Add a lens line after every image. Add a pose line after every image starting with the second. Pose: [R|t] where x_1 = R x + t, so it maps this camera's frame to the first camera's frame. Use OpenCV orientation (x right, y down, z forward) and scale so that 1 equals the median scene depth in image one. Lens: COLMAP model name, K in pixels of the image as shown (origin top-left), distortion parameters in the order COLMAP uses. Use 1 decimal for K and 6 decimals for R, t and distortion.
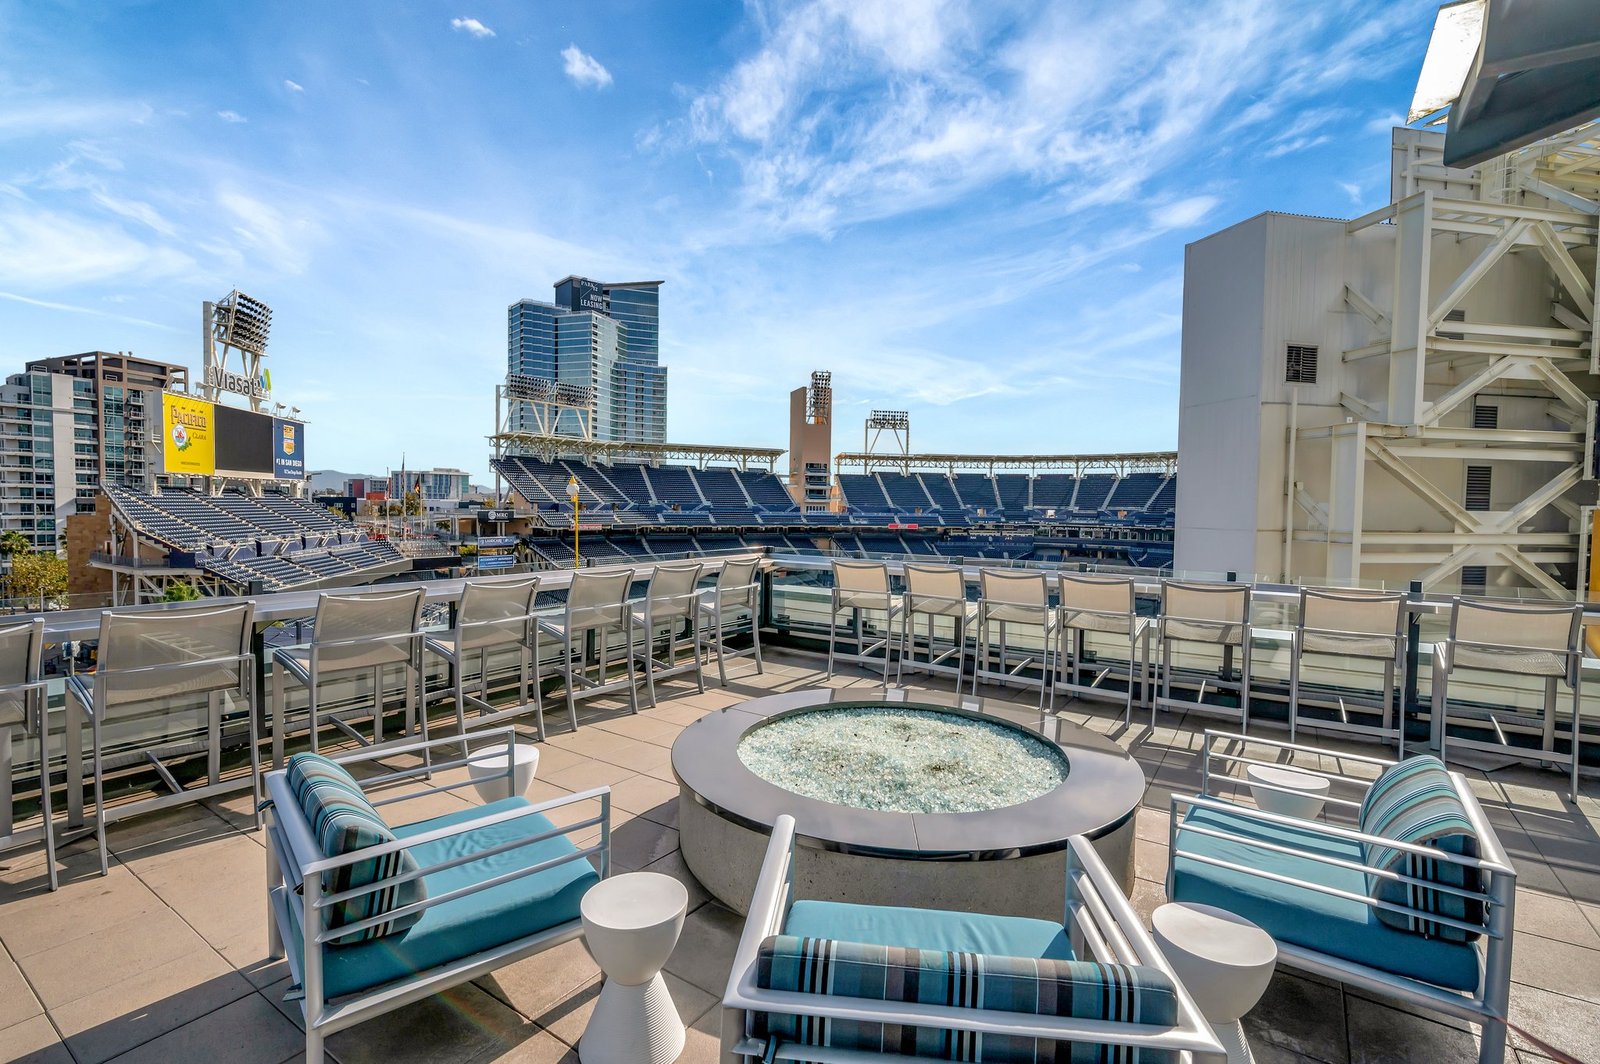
lens RADIAL K [[751.0, 0, 761.5], [0, 751.0, 551.4], [0, 0, 1]] dist [-0.003646, 0.000270]
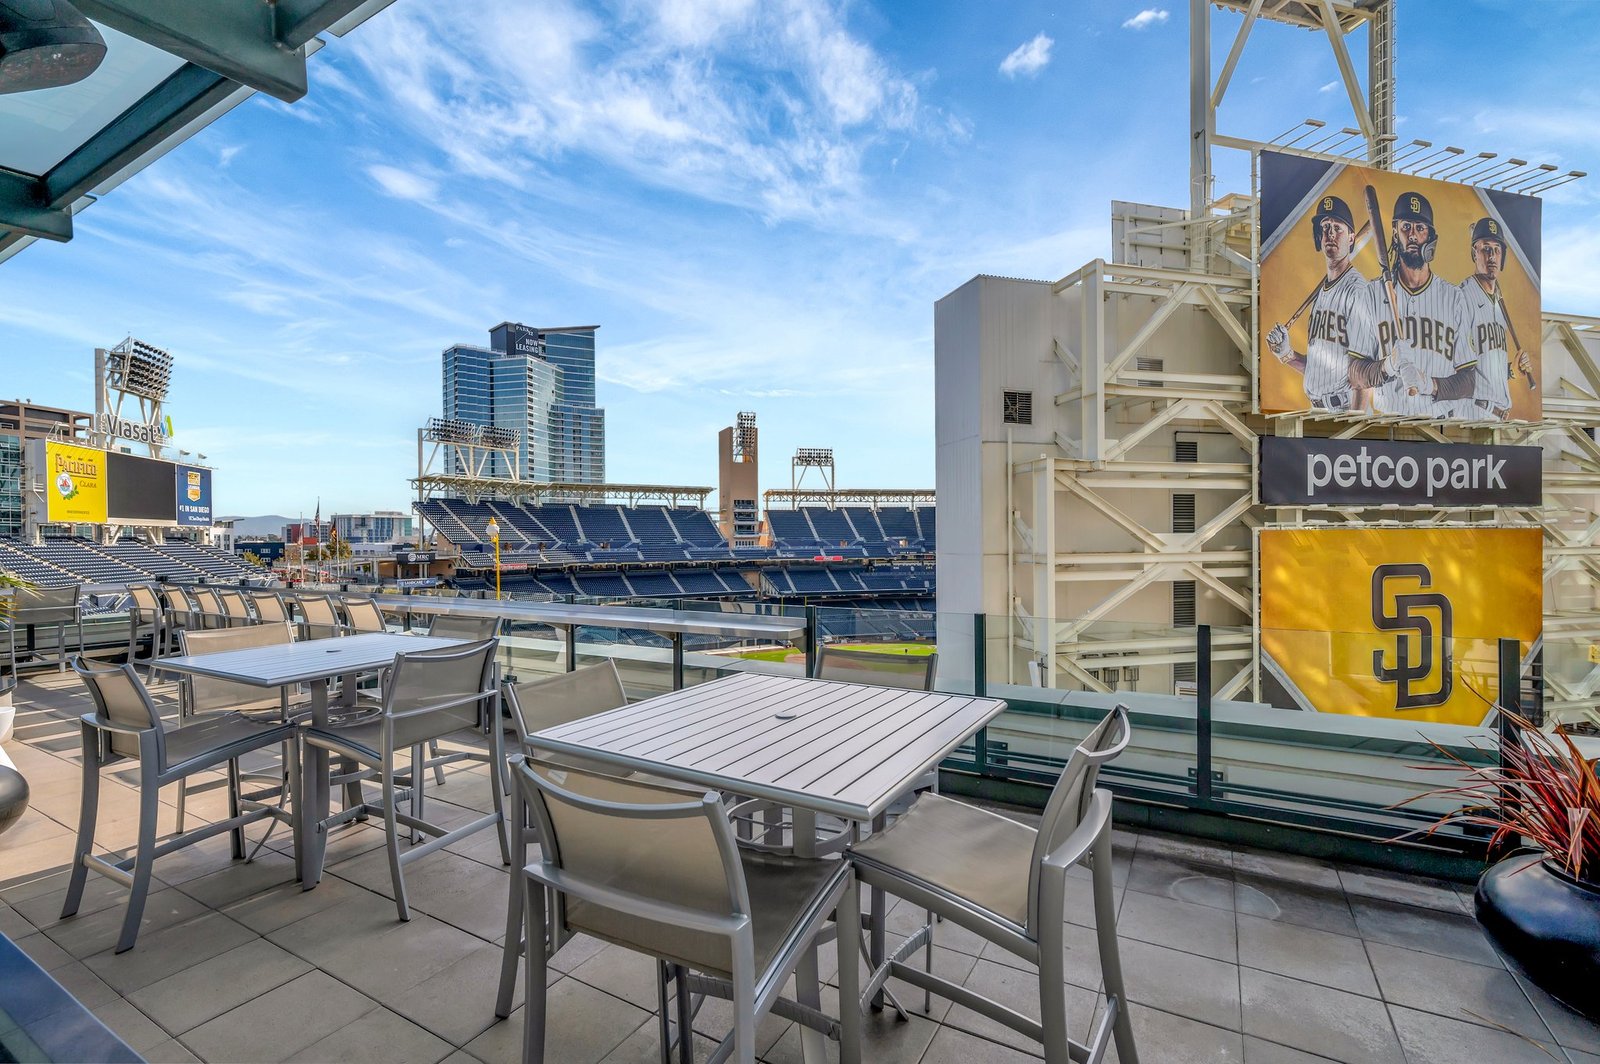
lens RADIAL K [[744.0, 0, 821.4], [0, 744.0, 559.3], [0, 0, 1]] dist [-0.004222, 0.000664]
pose [[0.996992, -0.024009, 0.073696, 0.102247], [0.026642, 0.999034, -0.034957, 0.003388], [-0.072786, 0.036815, 0.996668, -0.027905]]
